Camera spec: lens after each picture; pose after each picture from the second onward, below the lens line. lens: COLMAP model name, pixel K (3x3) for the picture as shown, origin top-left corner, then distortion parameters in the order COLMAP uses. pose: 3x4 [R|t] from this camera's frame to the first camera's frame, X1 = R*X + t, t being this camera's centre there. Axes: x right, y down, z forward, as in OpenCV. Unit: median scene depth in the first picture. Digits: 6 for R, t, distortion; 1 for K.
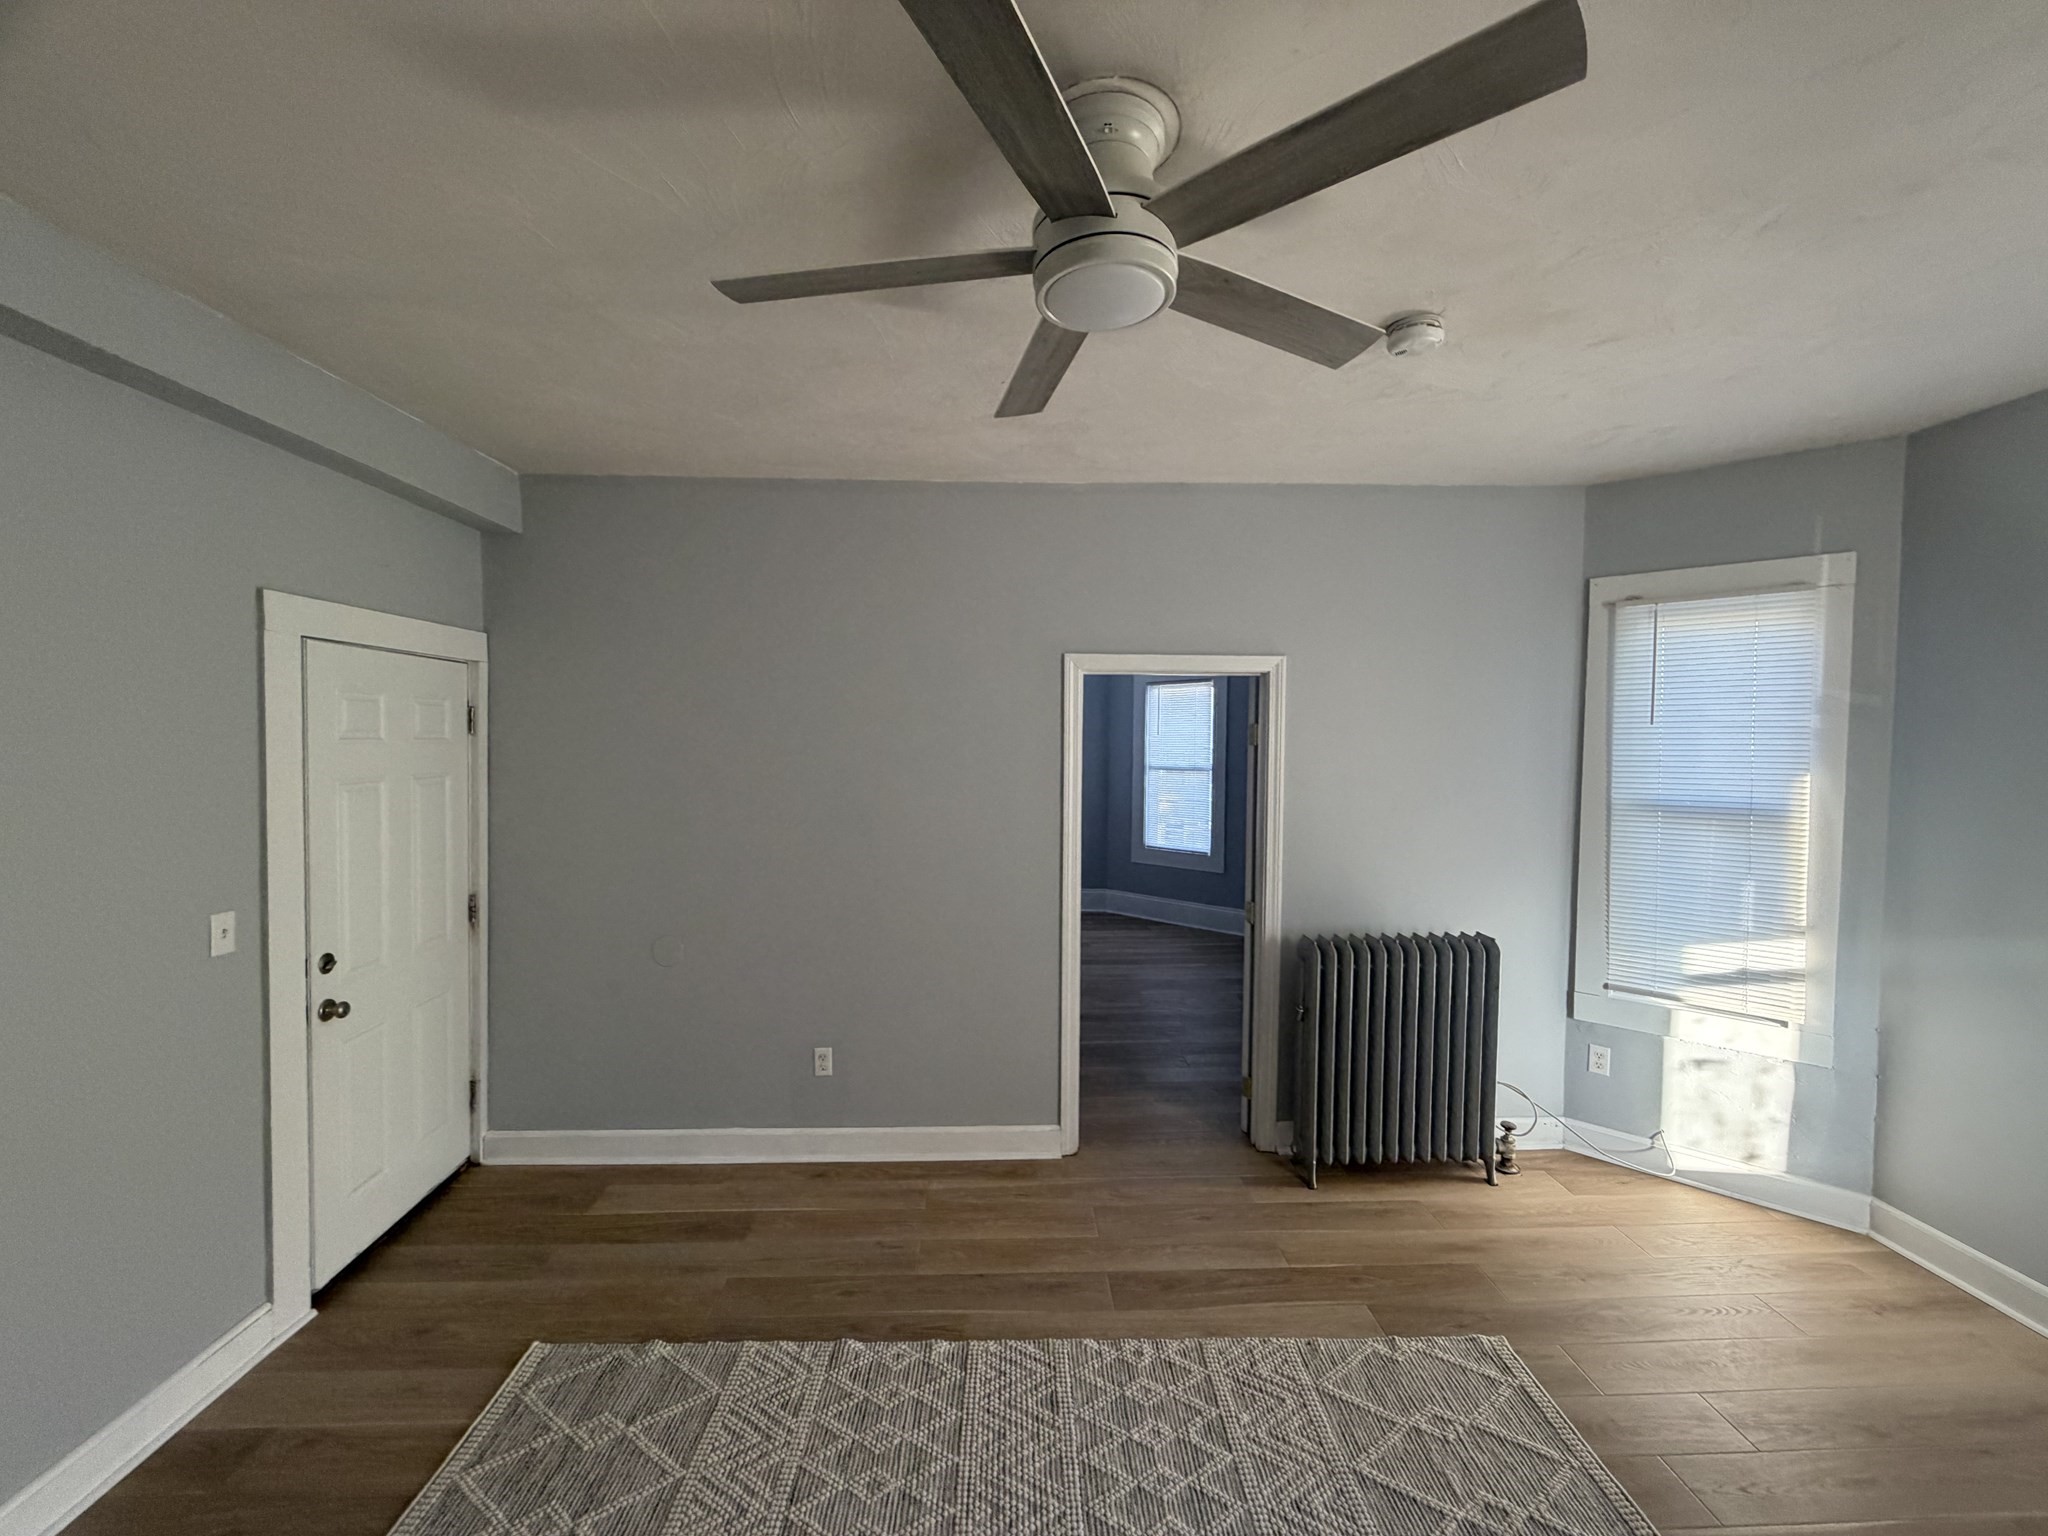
lens RADIAL K [[819.2, 0, 1016.6], [0, 819.2, 768.6], [0, 0, 1]] dist [-0.001503, 0.000948]
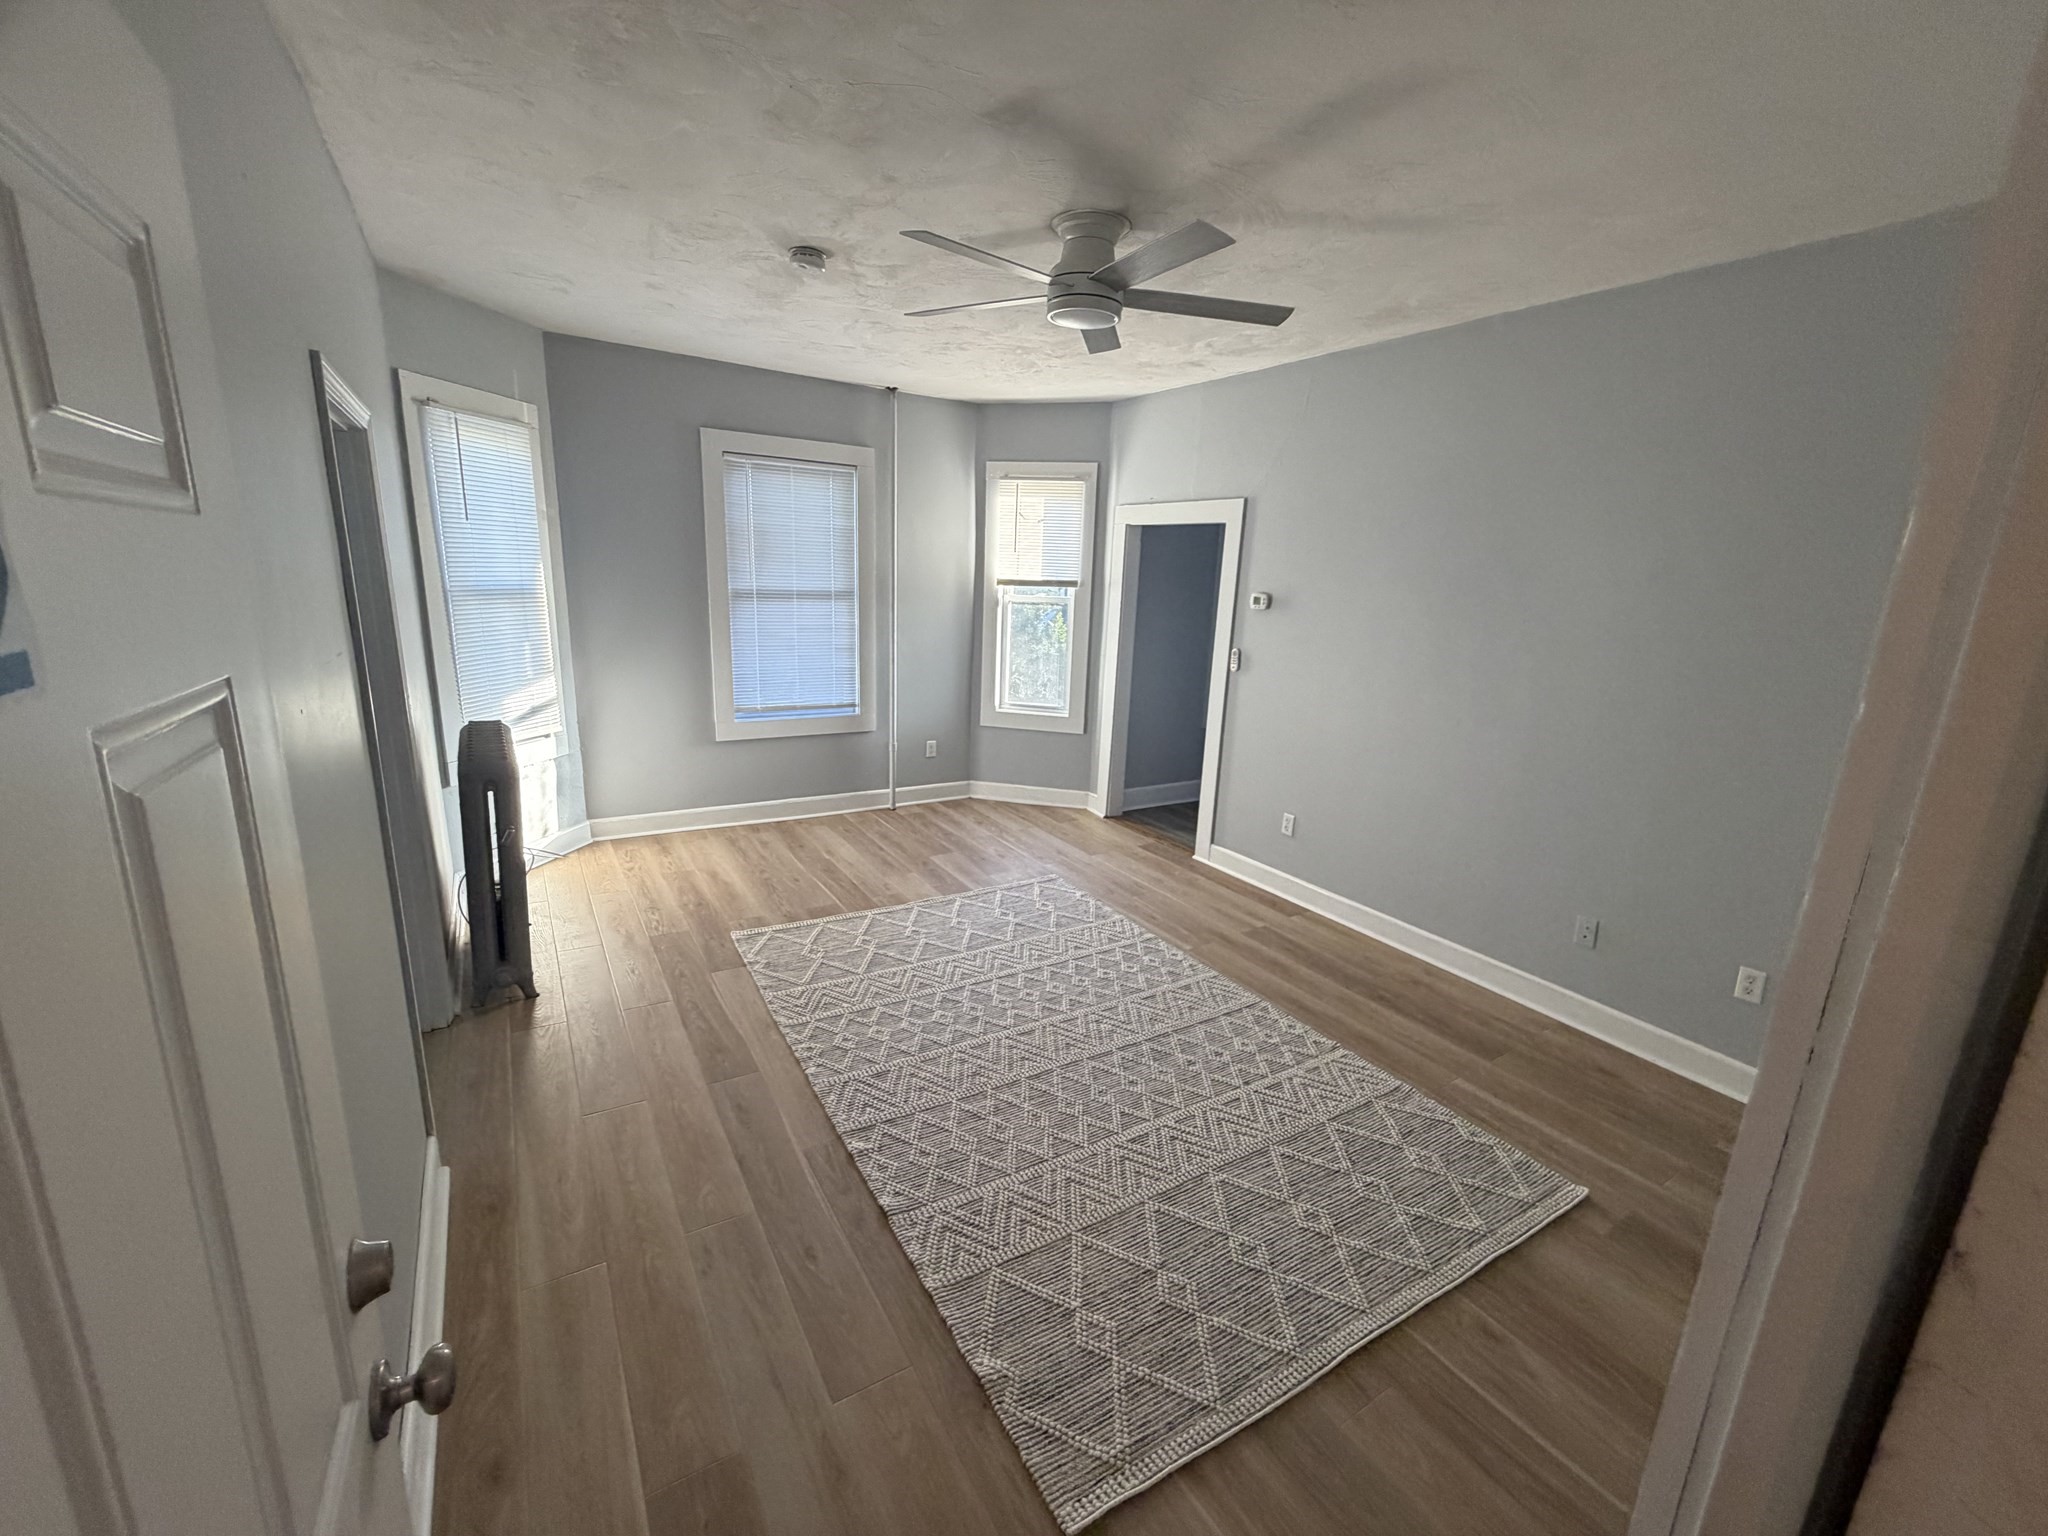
lens RADIAL K [[819.2, 0, 1018.0], [0, 819.2, 771.9], [0, 0, 1]] dist [-0.001503, 0.000948]
pose [[-0.499969, -0.231877, 0.834425, -0.739415], [-0.015194, 0.965691, 0.259251, -0.023048], [-0.865910, 0.116939, -0.486338, 0.984655]]
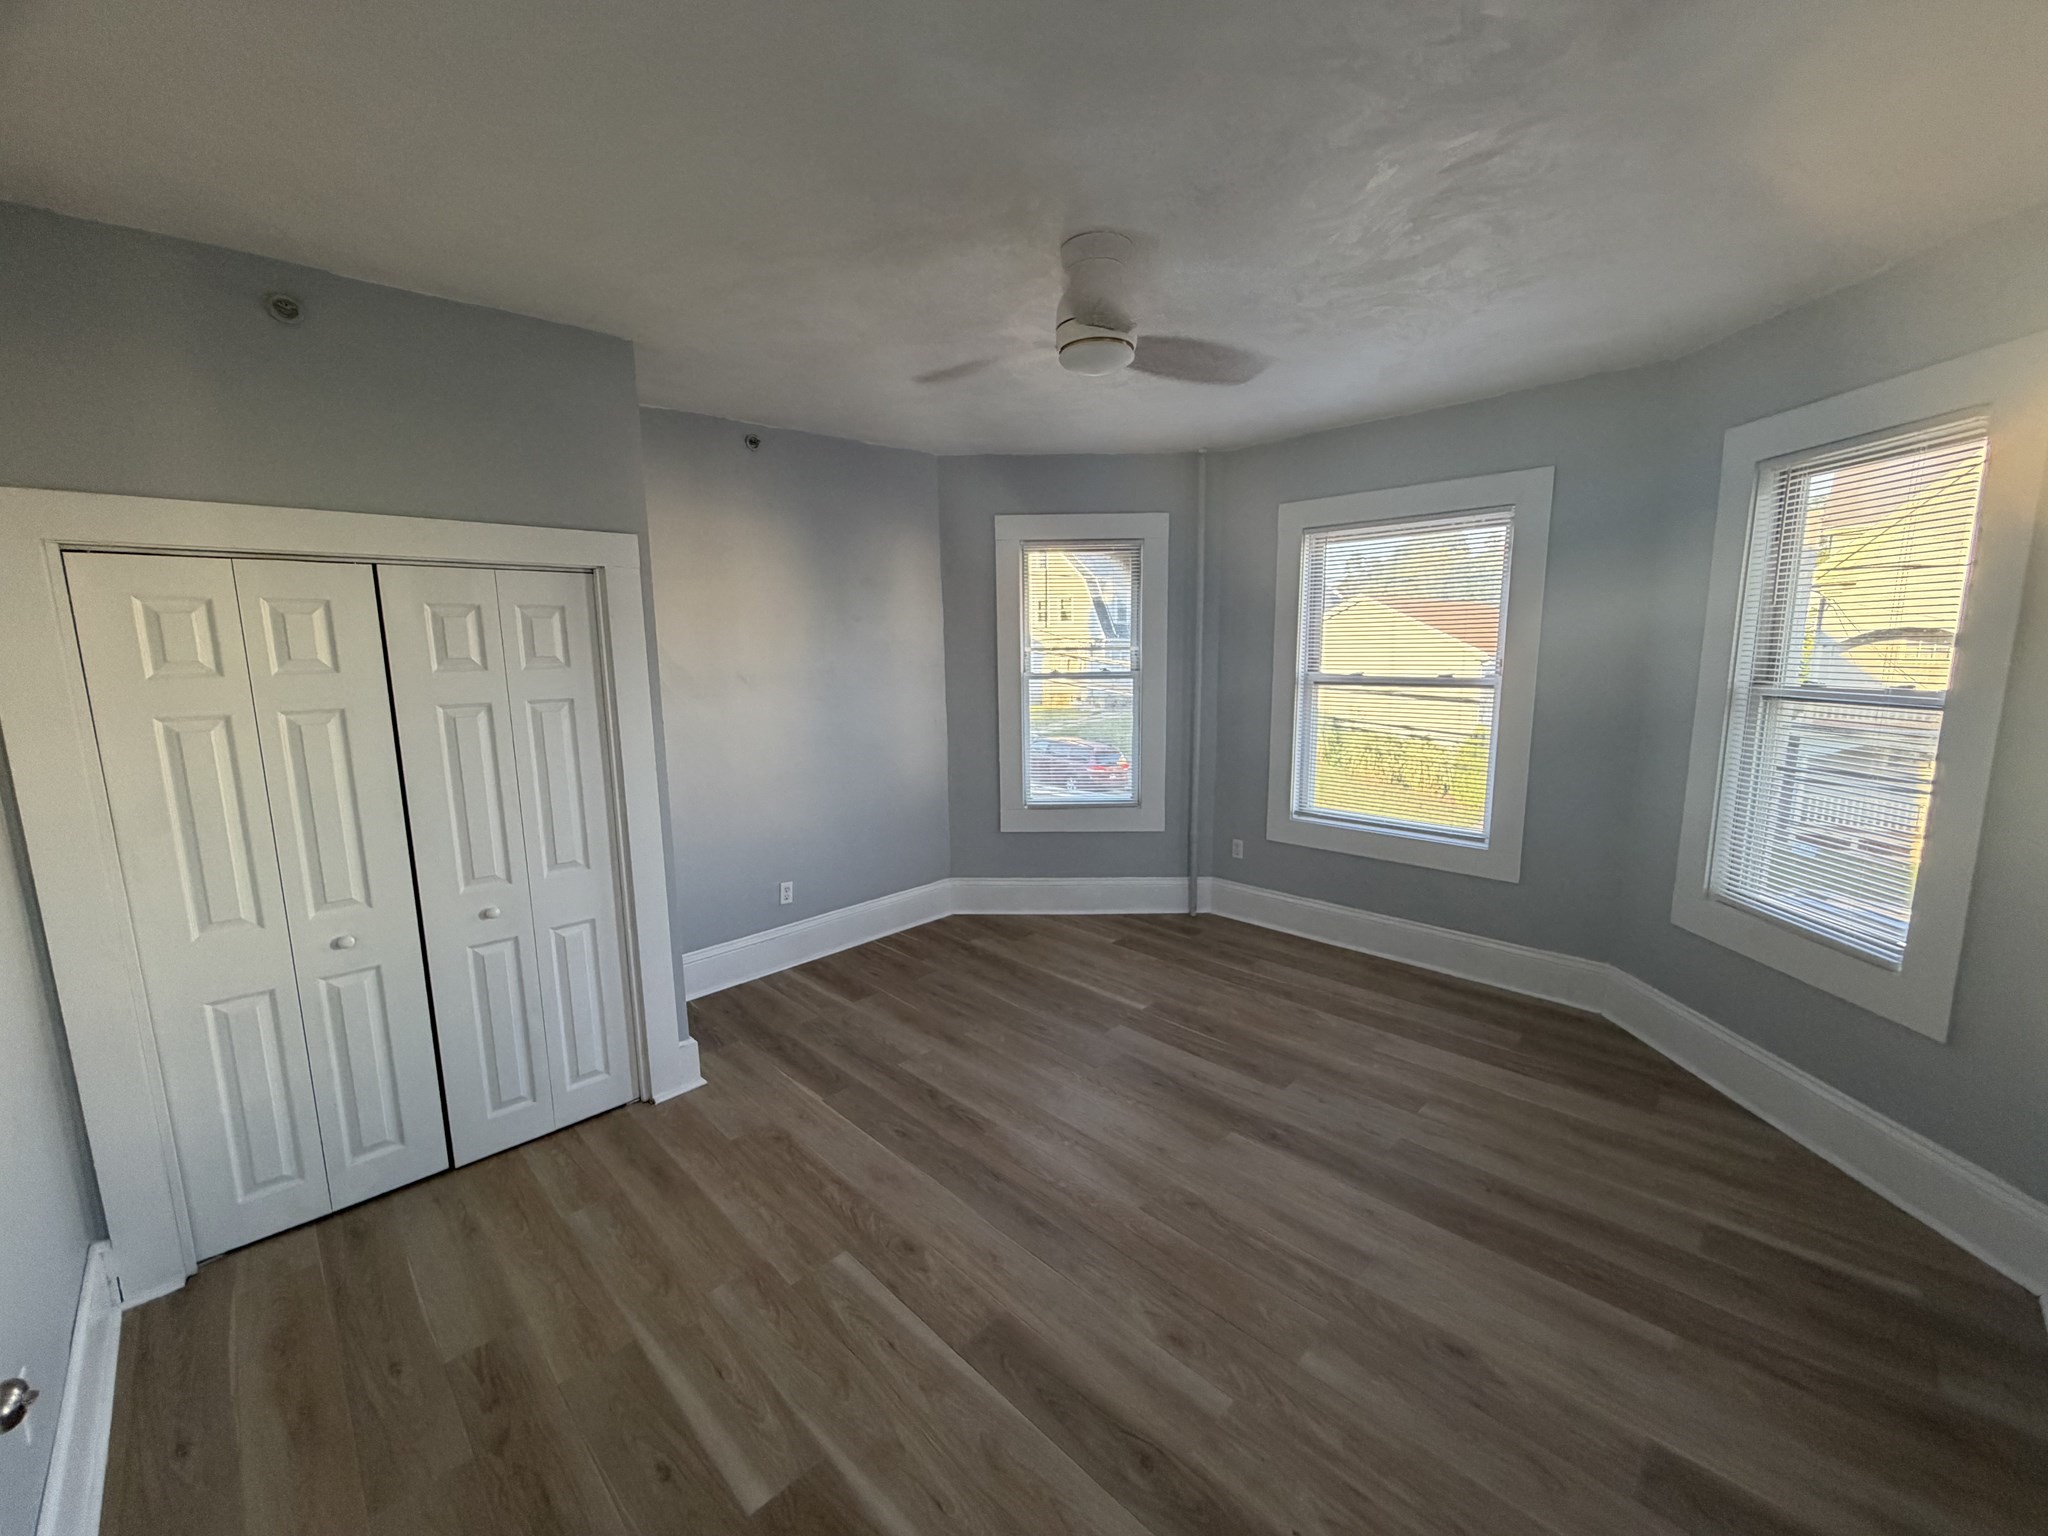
lens RADIAL K [[819.2, 0, 1018.3], [0, 819.2, 770.7], [0, 0, 1]] dist [-0.001503, 0.000948]
pose [[0.674535, 0.094624, -0.732153, 0.559758], [-0.000943, 0.991861, 0.127319, -0.034778], [0.738242, -0.085191, 0.669135, 1.292970]]
